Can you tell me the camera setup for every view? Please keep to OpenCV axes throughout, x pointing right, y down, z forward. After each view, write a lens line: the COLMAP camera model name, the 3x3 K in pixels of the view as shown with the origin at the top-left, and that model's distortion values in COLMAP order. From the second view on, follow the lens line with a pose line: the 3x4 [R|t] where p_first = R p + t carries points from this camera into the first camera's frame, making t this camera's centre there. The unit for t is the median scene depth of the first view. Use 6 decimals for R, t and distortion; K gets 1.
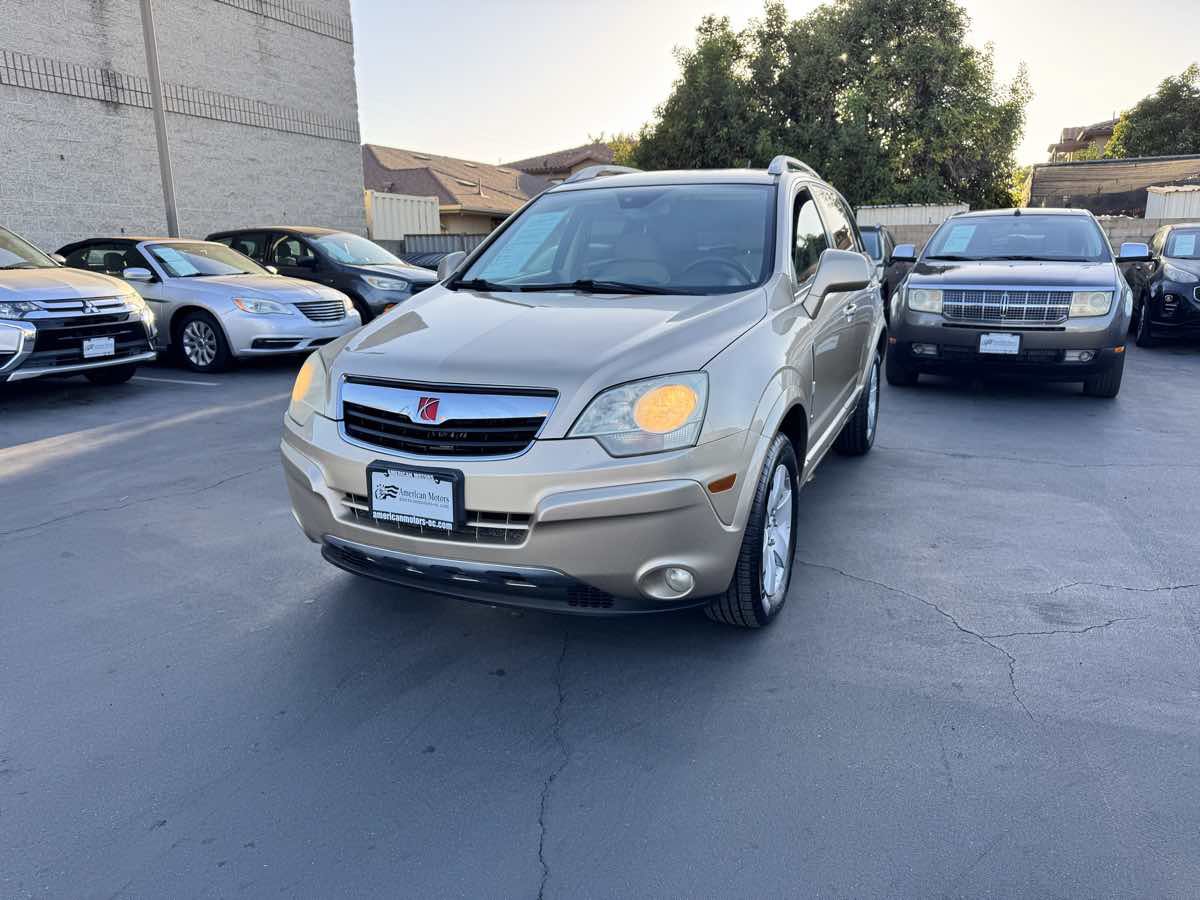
lens RADIAL K [[852.1, 0, 596.5], [0, 852.1, 452.3], [0, 0, 1]] dist [0.005594, 0.007433]
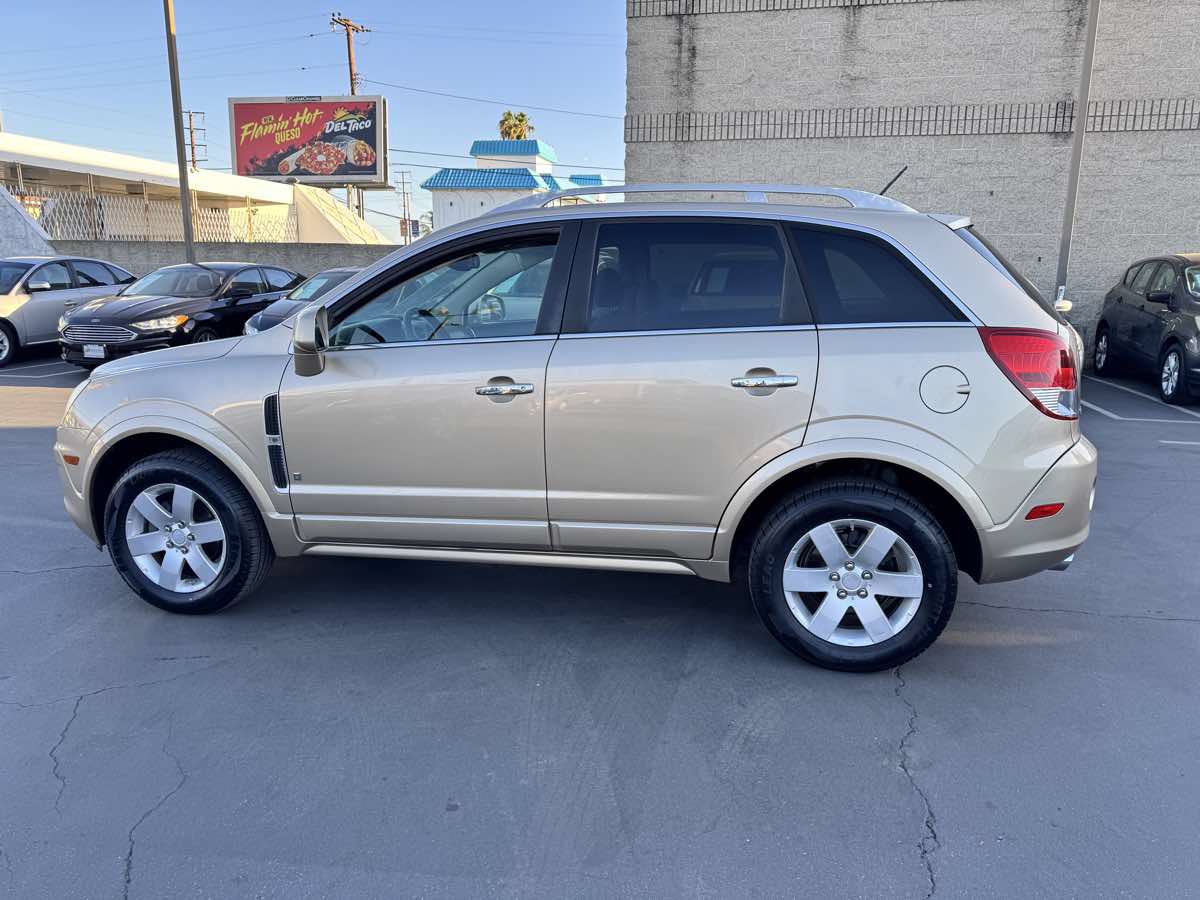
lens RADIAL K [[842.3, 0, 603.6], [0, 842.3, 450.6], [0, 0, 1]] dist [0.037438, -0.041919]
pose [[0.214173, 0.216504, -0.952500, 0.448920], [-0.237002, 0.957507, 0.164351, -0.115411], [0.947607, 0.190545, 0.256384, 0.400152]]
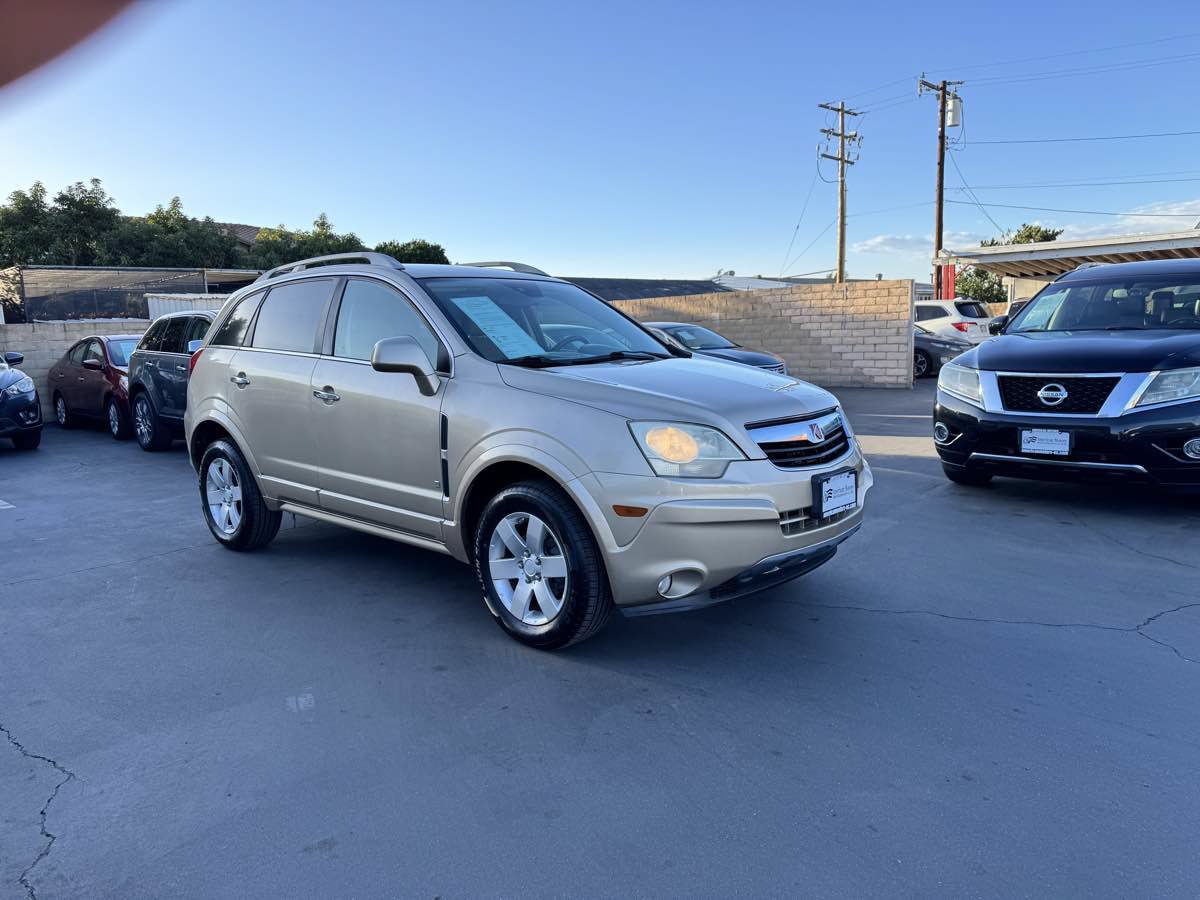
lens RADIAL K [[845.6, 0, 604.9], [0, 845.6, 448.2], [0, 0, 1]] dist [0.048281, -0.048730]
pose [[0.312914, -0.133237, 0.940390, -0.415141], [0.249929, 0.966768, 0.053810, -0.047849], [-0.916308, 0.218193, 0.335815, 0.221254]]
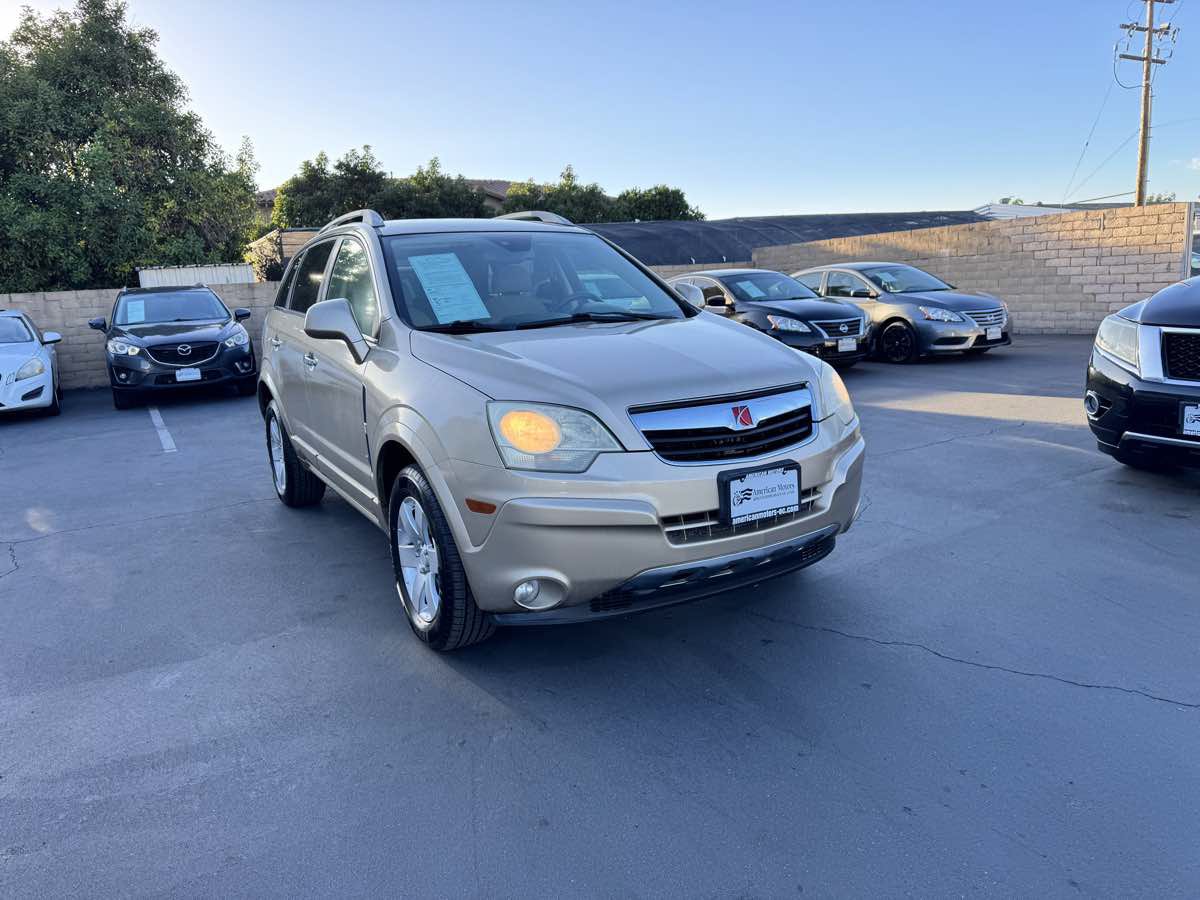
lens RADIAL K [[845.6, 0, 604.9], [0, 845.6, 448.2], [0, 0, 1]] dist [0.048281, -0.048730]
pose [[0.580322, -0.176737, 0.794979, -0.307185], [0.237481, 0.970467, 0.042393, -0.025797], [-0.778993, 0.164191, 0.605154, 0.123160]]
